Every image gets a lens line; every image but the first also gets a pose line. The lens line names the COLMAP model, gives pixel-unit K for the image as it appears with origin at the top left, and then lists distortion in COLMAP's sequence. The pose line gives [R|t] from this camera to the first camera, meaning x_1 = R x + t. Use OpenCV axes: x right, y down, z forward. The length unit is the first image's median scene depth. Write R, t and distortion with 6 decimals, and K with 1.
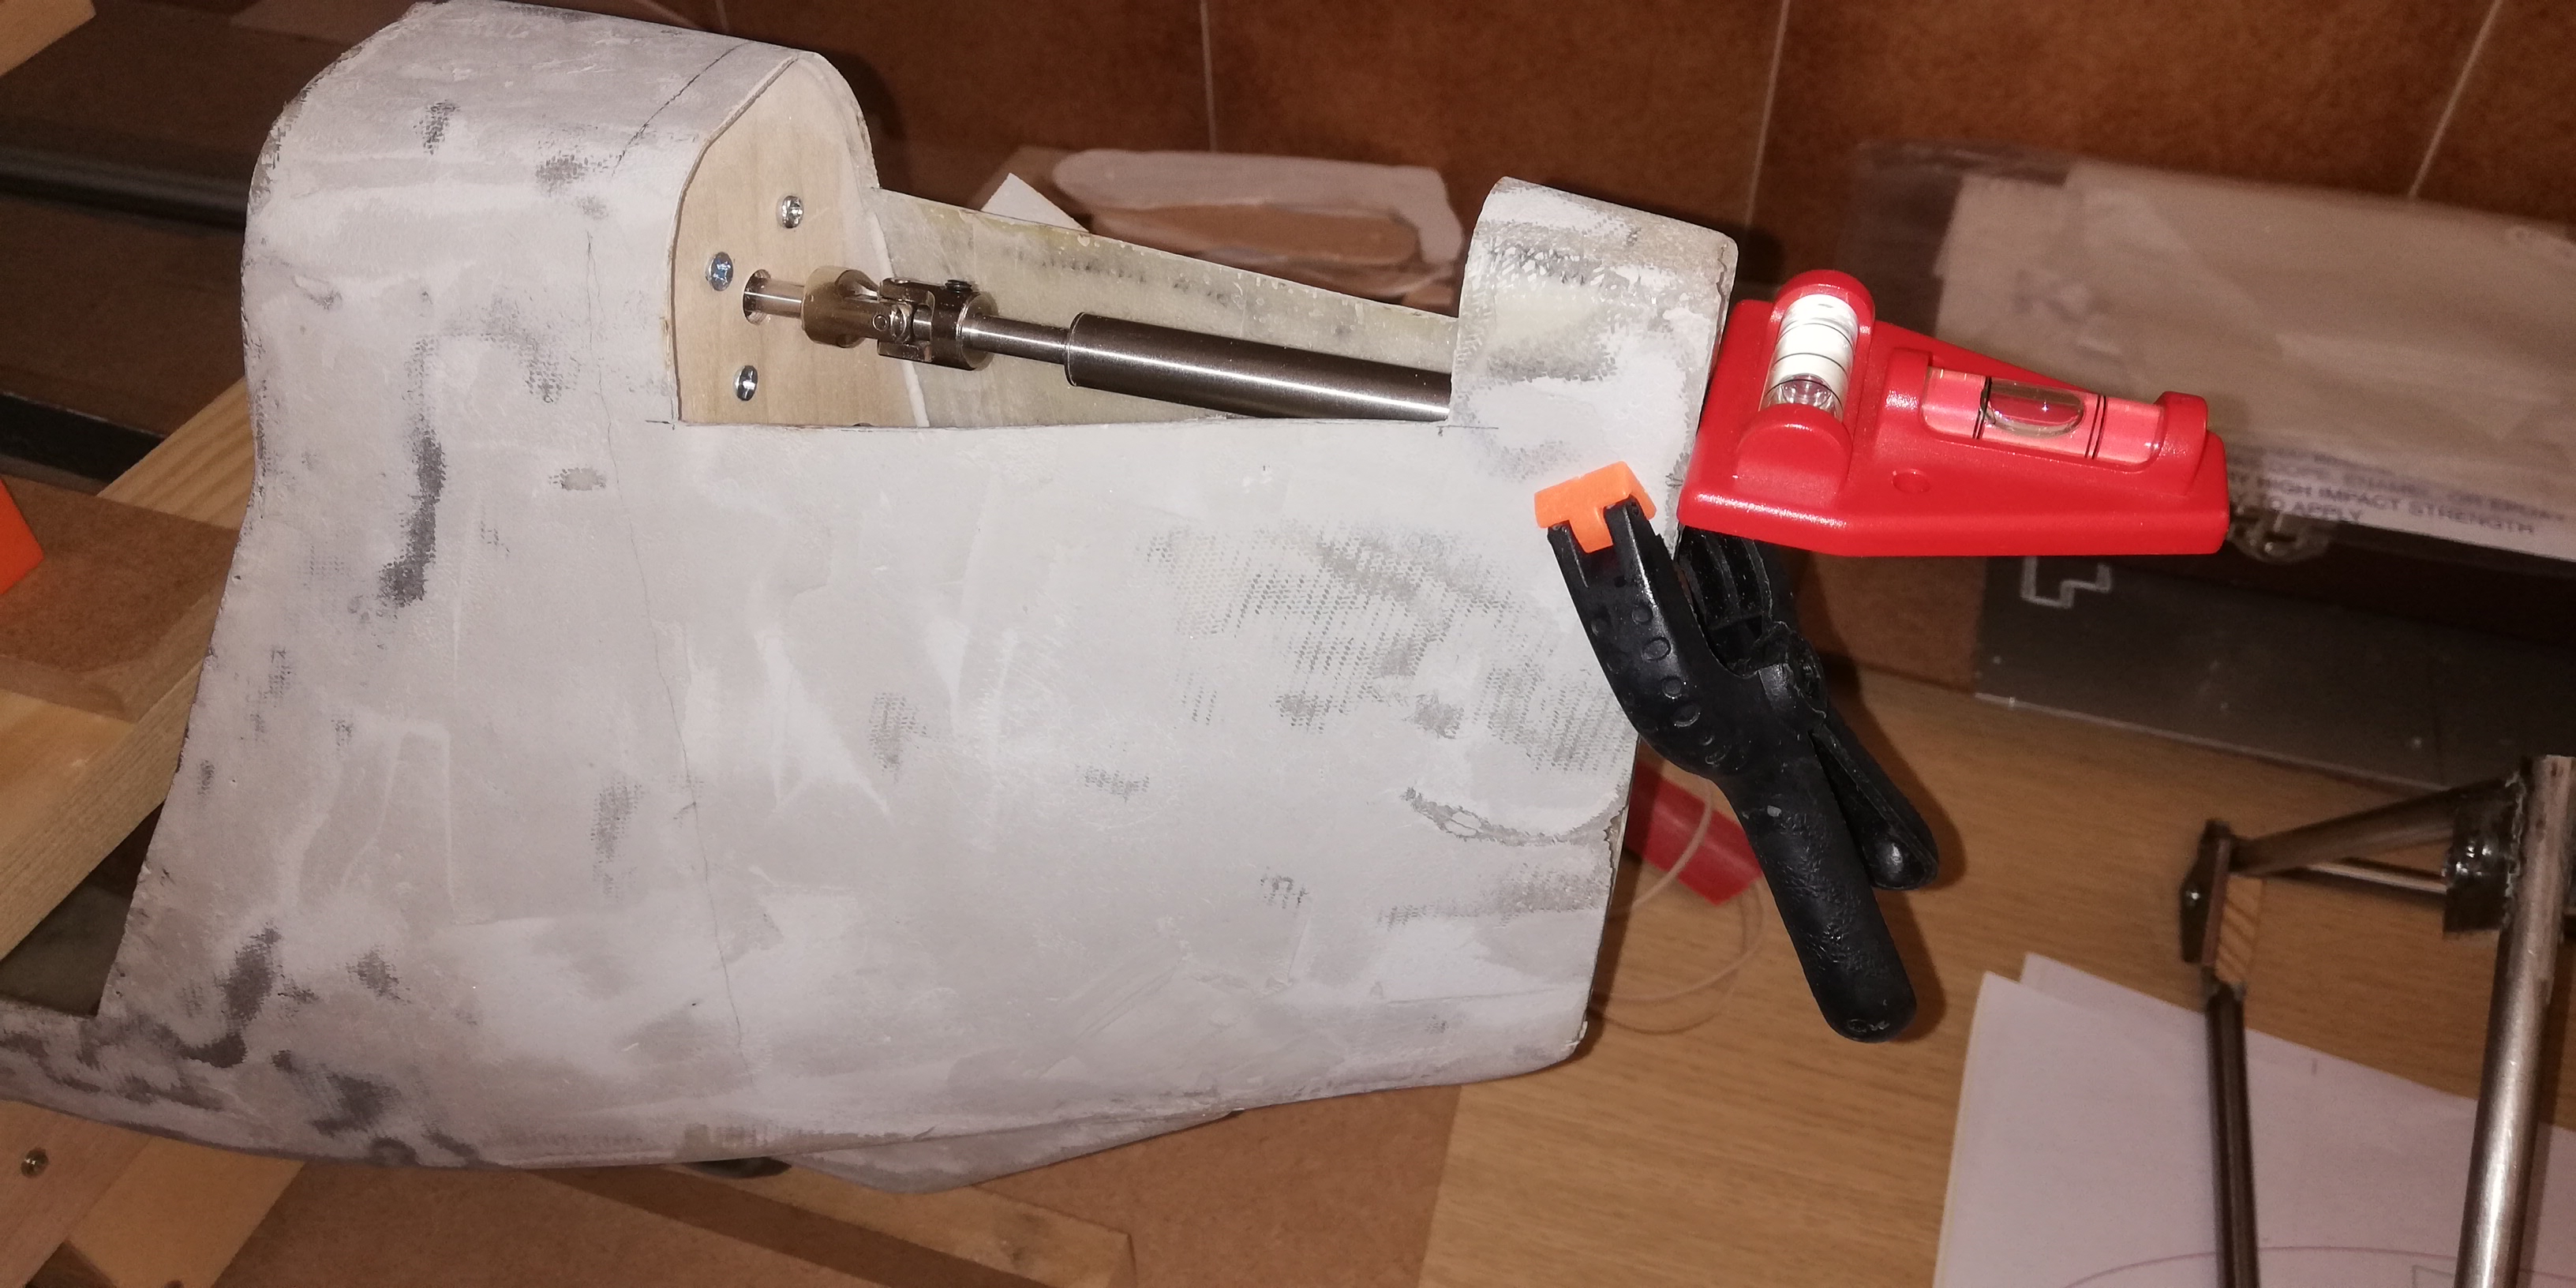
lens RADIAL K [[1952.6, 0, 1288.0], [0, 1952.6, 644.0], [0, 0, 1]] dist [0.080863, -0.131846]
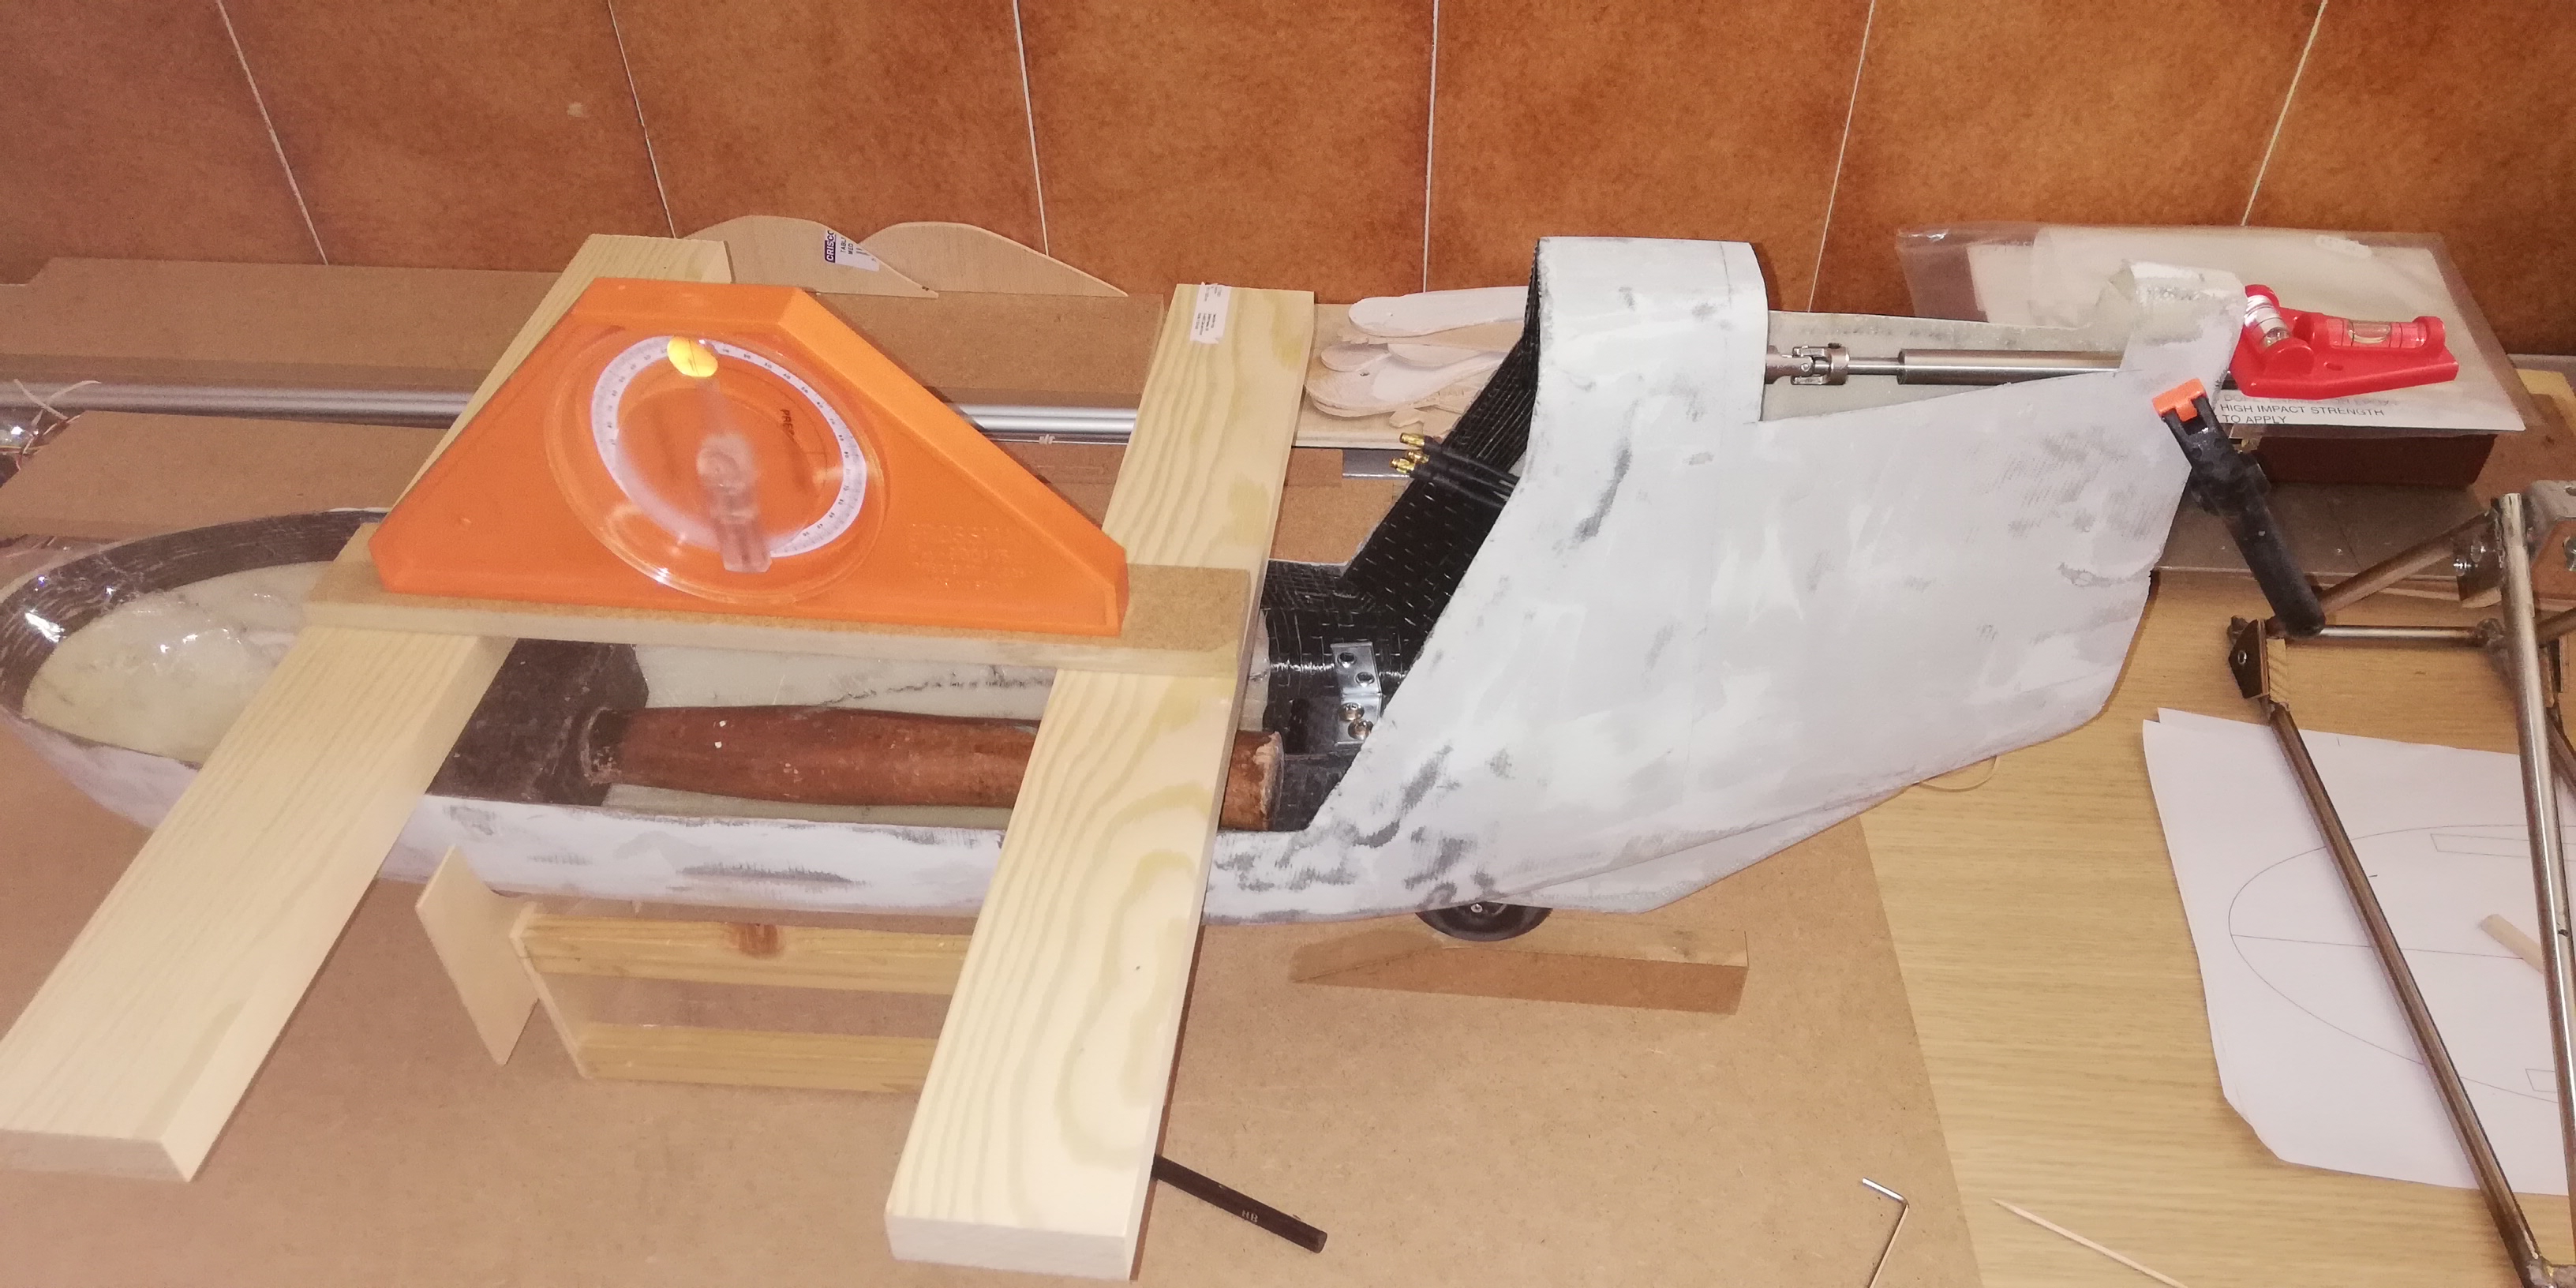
lens RADIAL K [[1916.9, 0, 1288.0], [0, 1916.9, 644.0], [0, 0, 1]] dist [0.097642, -0.148501]
pose [[0.974226, -0.146674, 0.171378, -1.044419], [0.156938, 0.986447, -0.047892, 0.123660], [-0.162031, 0.073553, 0.984041, -0.813827]]
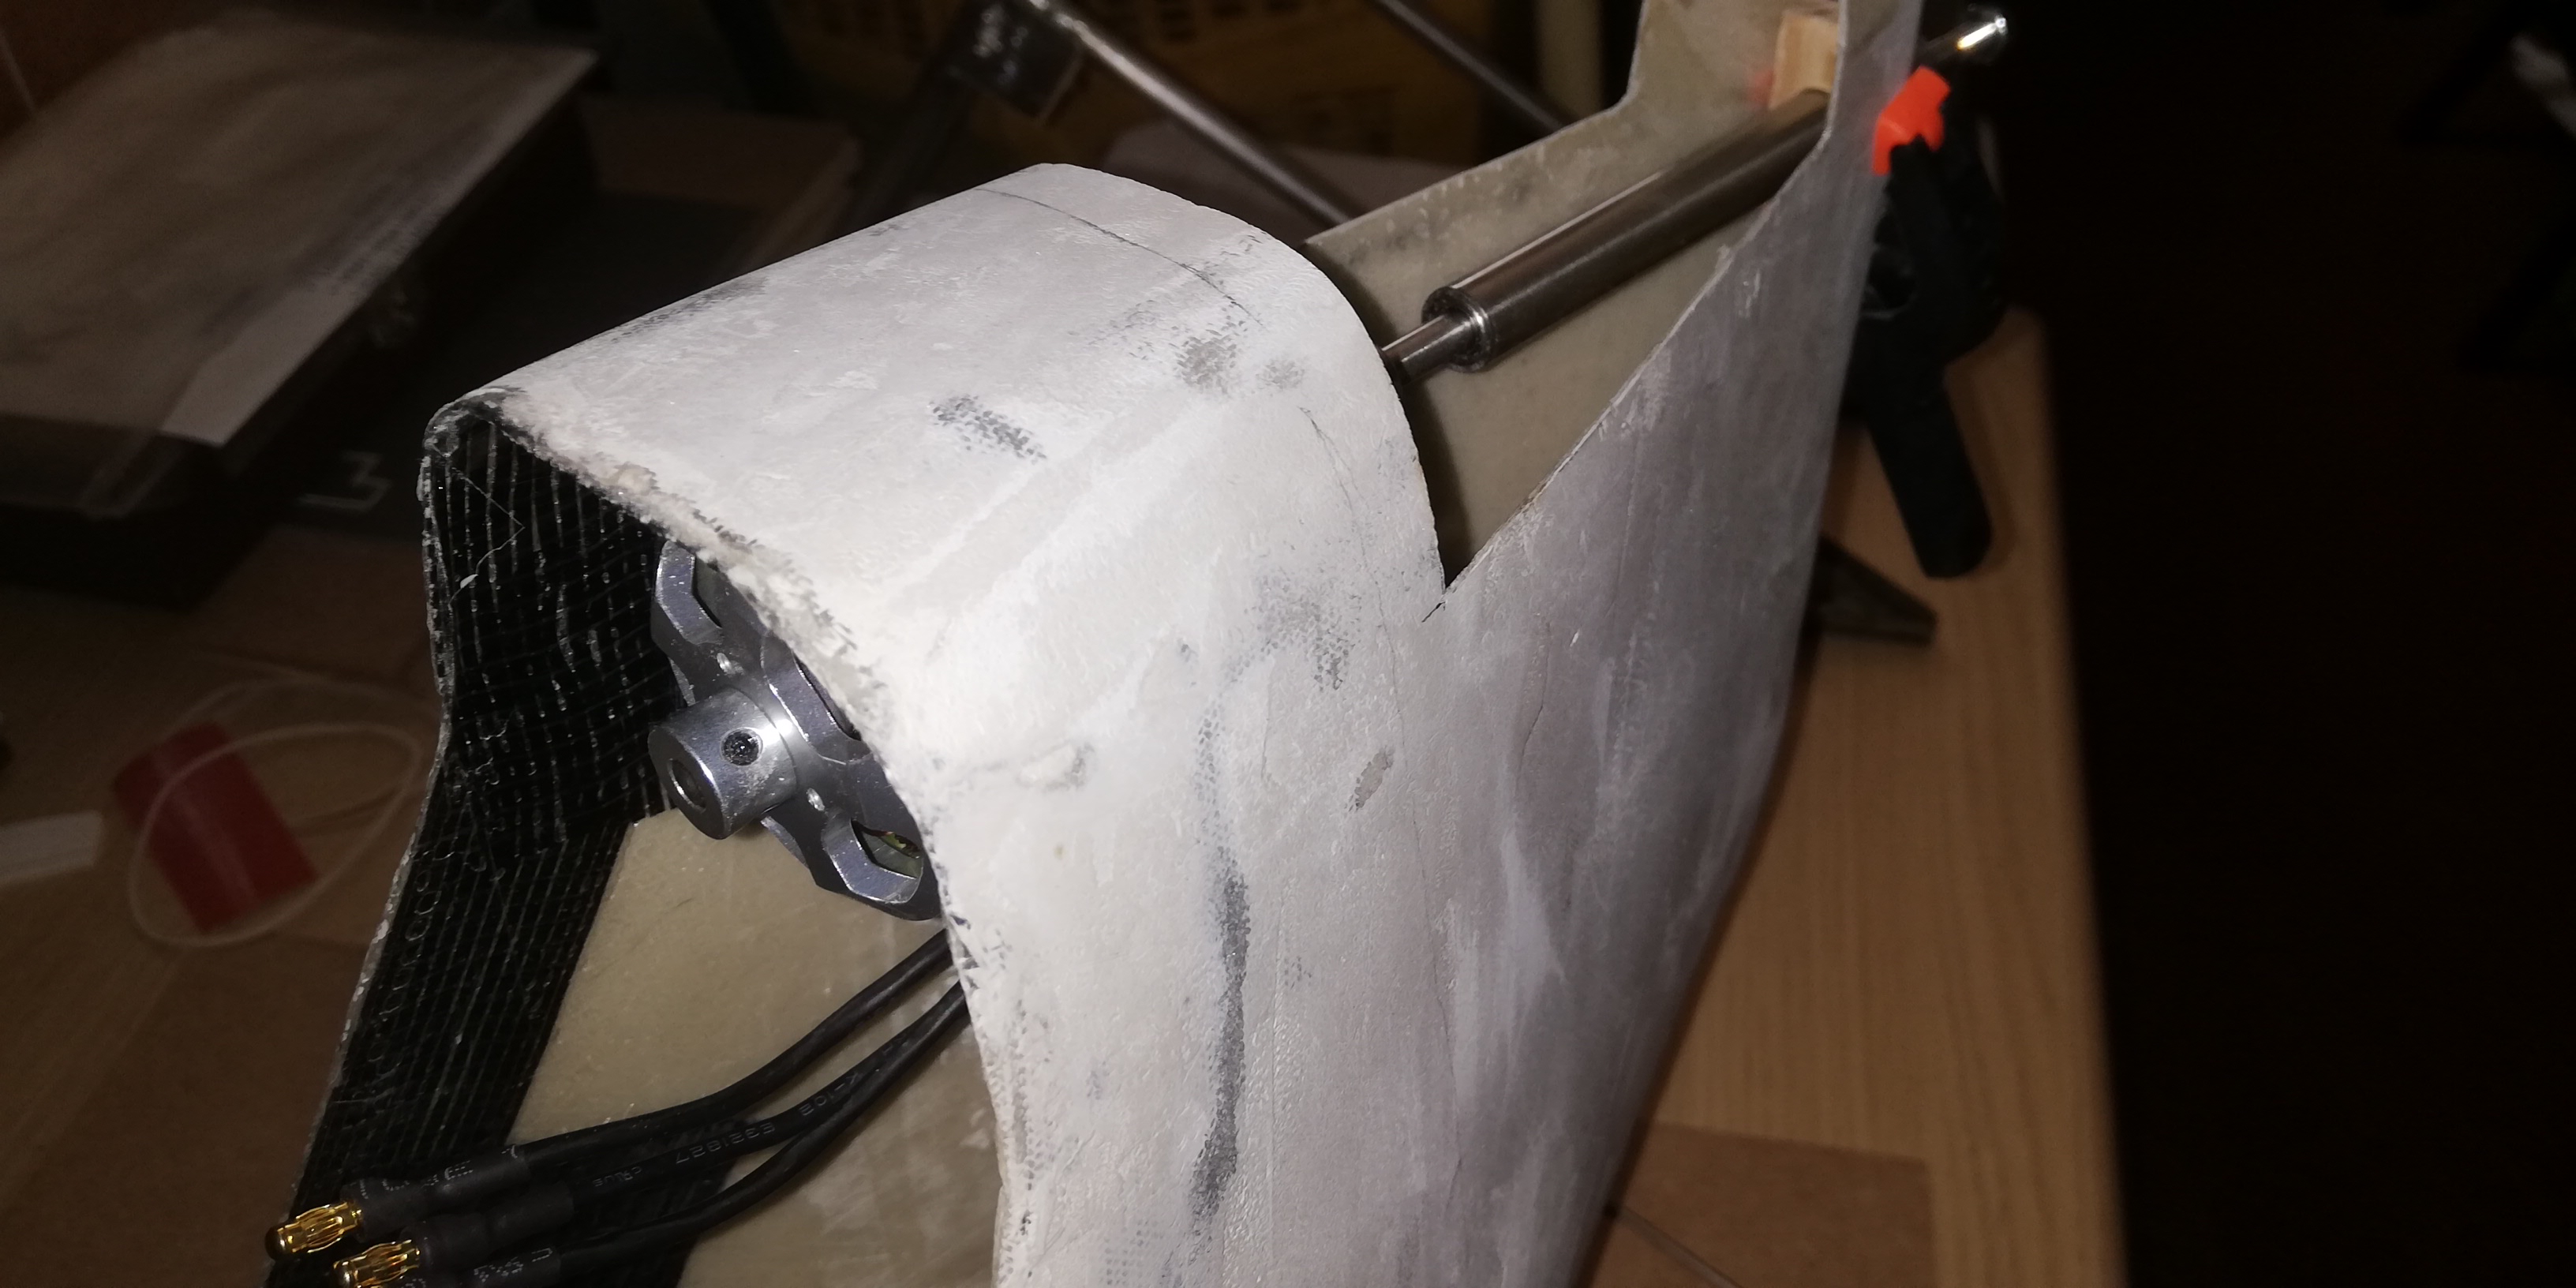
lens RADIAL K [[1941.6, 0, 1300.5], [0, 1941.6, 652.8], [0, 0, 1]] dist [0.108618, -0.254899]
pose [[0.412380, -0.552176, 0.724600, -0.743833], [0.626326, 0.749428, 0.214645, -0.245349], [-0.661558, 0.365321, 0.654891, 0.518264]]
